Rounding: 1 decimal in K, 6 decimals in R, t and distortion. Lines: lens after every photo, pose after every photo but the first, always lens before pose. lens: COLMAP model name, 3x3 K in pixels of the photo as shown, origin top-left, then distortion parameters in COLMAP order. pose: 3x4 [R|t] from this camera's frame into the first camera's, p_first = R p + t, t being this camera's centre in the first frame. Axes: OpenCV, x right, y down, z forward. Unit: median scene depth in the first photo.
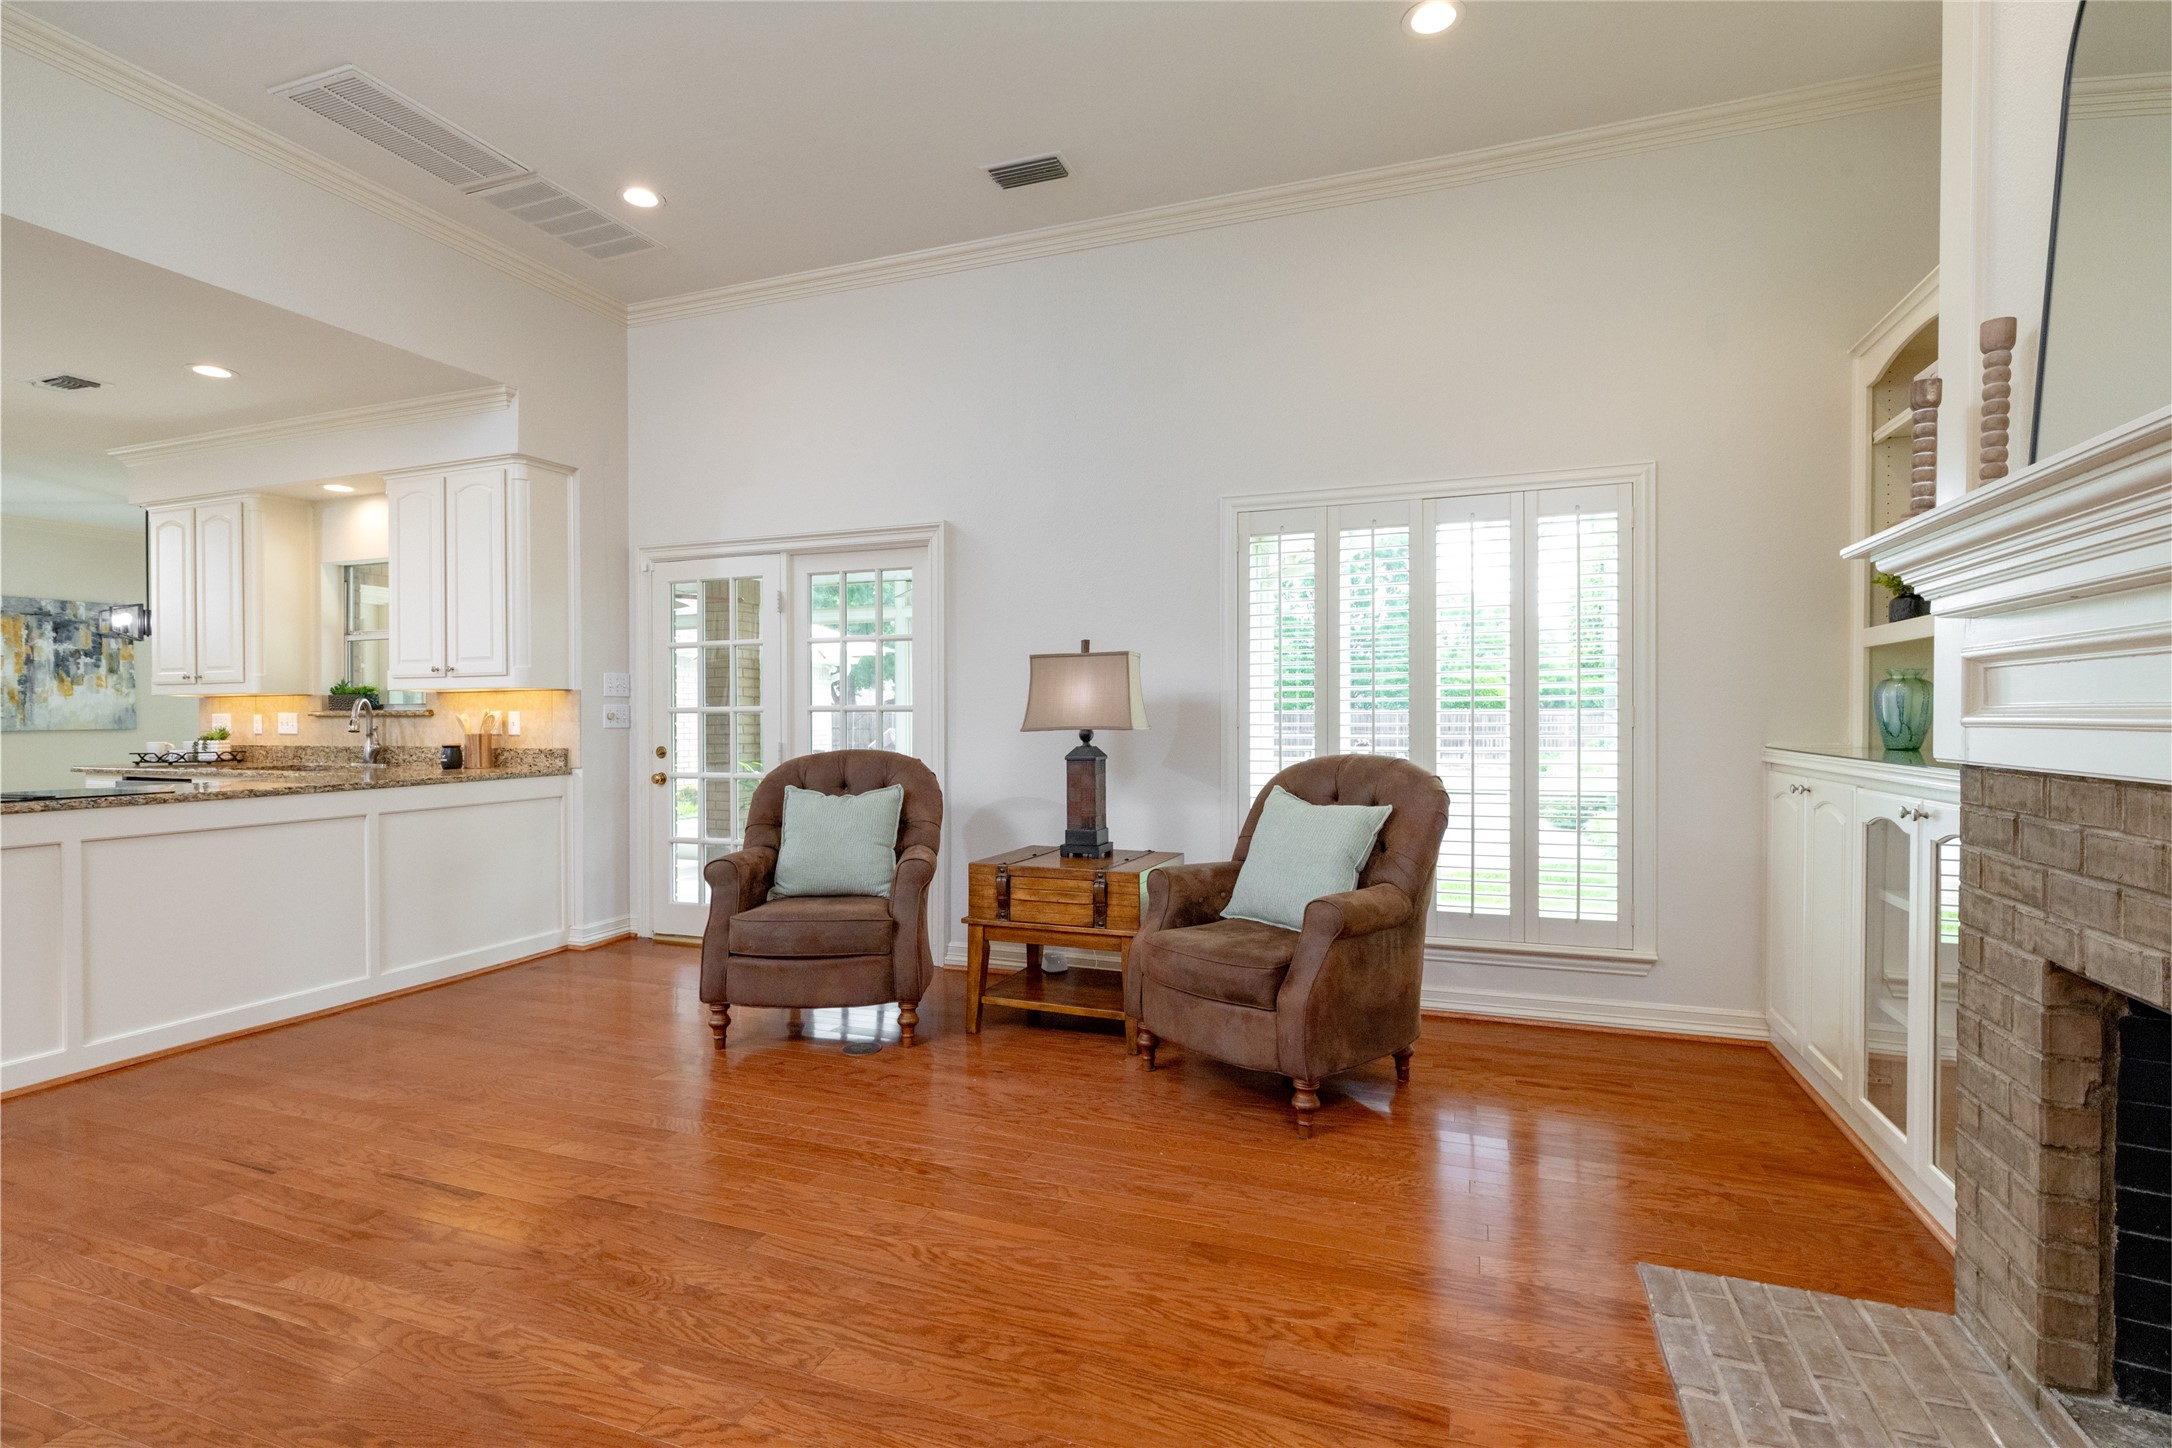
lens RADIAL K [[1017.2, 0, 1086.0], [0, 1017.2, 724.0], [0, 0, 1]] dist [-0.000272, -0.000005]
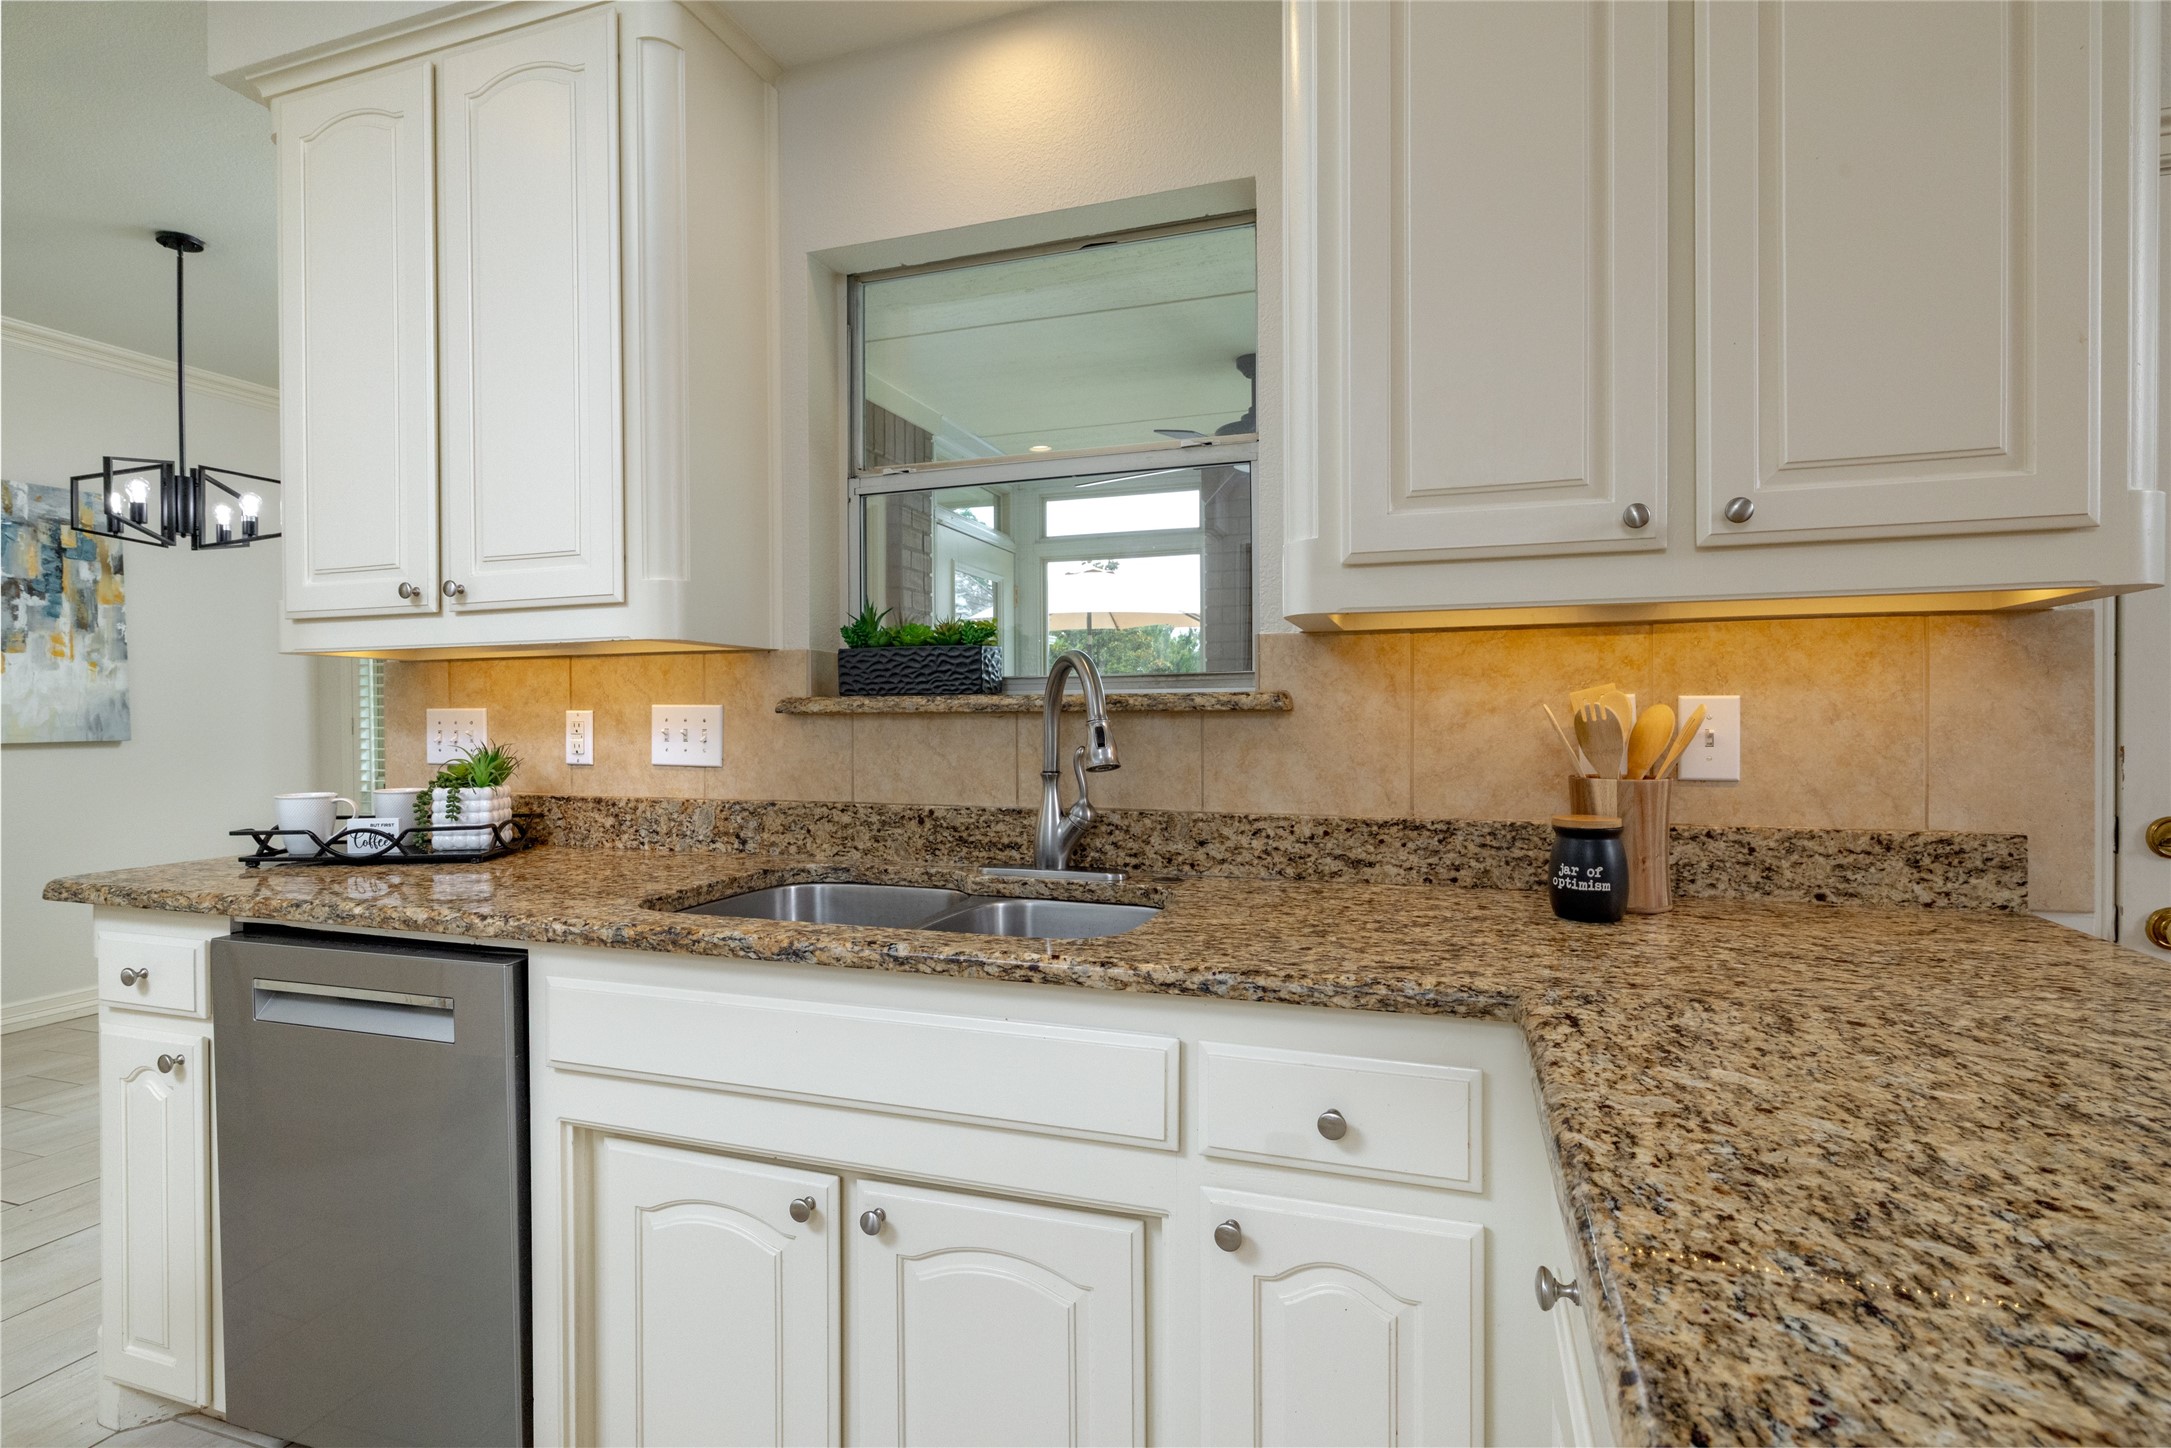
lens RADIAL K [[1058.6, 0, 1085.5], [0, 1058.6, 724.0], [0, 0, 1]] dist [0.000493, -0.000007]
pose [[0.999594, -0.002623, 0.028356, -0.673294], [0.002557, 0.999994, 0.002375, -0.005017], [-0.028362, -0.002302, 0.999595, 0.653401]]
